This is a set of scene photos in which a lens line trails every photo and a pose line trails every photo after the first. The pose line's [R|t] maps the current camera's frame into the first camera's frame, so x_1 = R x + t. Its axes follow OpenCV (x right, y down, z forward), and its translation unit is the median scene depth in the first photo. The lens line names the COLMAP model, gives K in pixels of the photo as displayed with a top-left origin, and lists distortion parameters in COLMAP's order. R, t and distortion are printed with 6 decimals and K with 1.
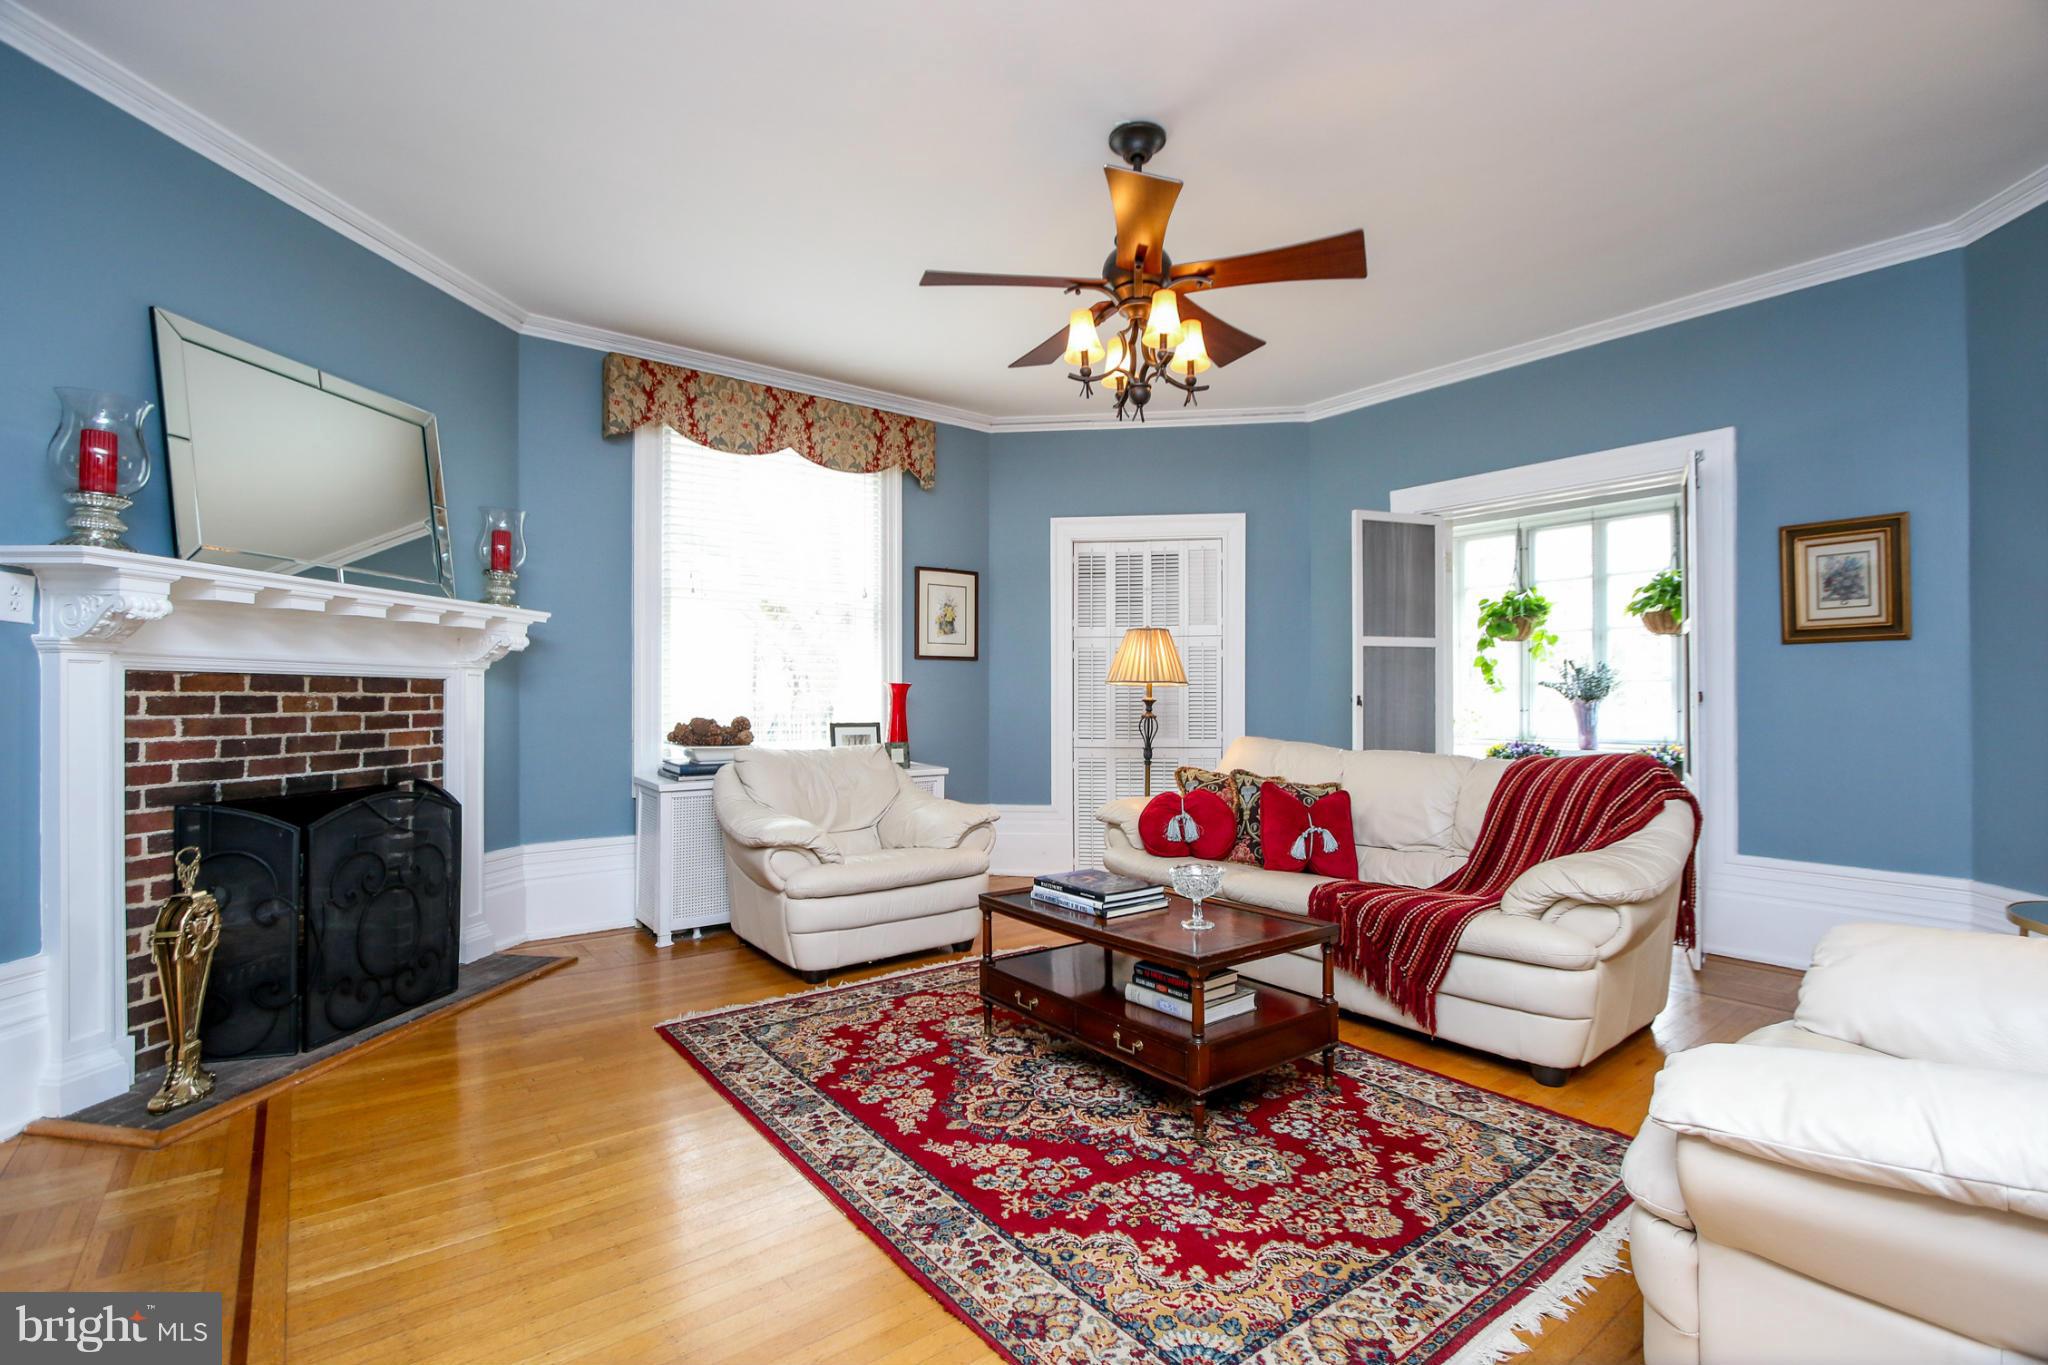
lens RADIAL K [[967.2, 0, 1028.9], [0, 967.2, 685.6], [0, 0, 1]] dist [-0.000818, 0.000031]
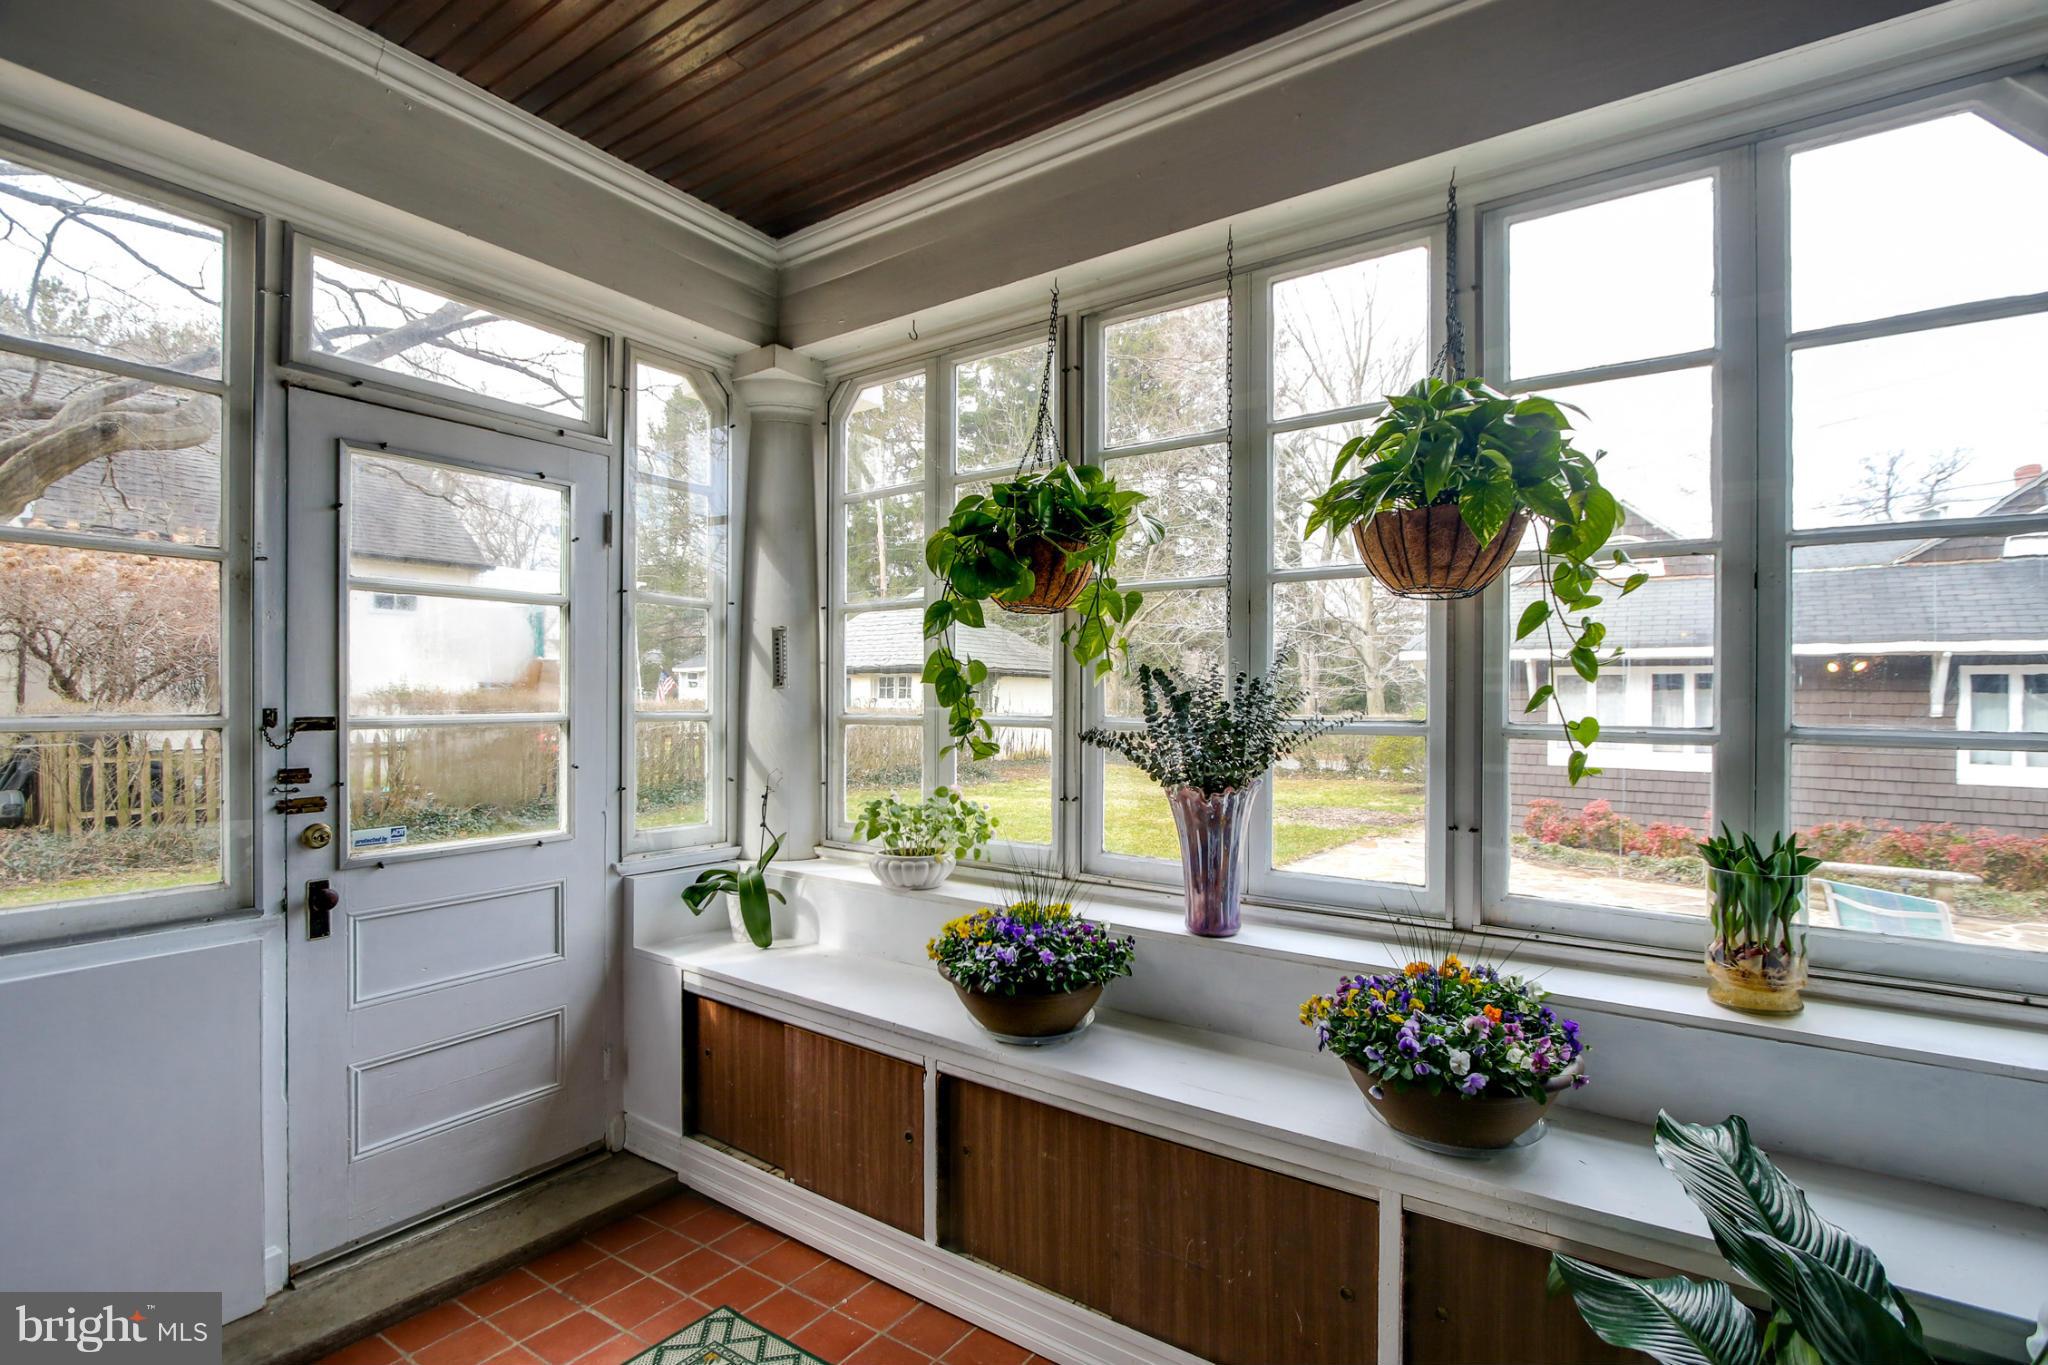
lens RADIAL K [[967.2, 0, 1024.5], [0, 967.2, 681.0], [0, 0, 1]] dist [-0.000818, 0.000031]
pose [[0.958730, 0.002294, 0.284309, 0.407570], [-0.003559, 0.999986, 0.003932, -0.021567], [-0.284296, -0.004782, 0.958725, 0.676245]]
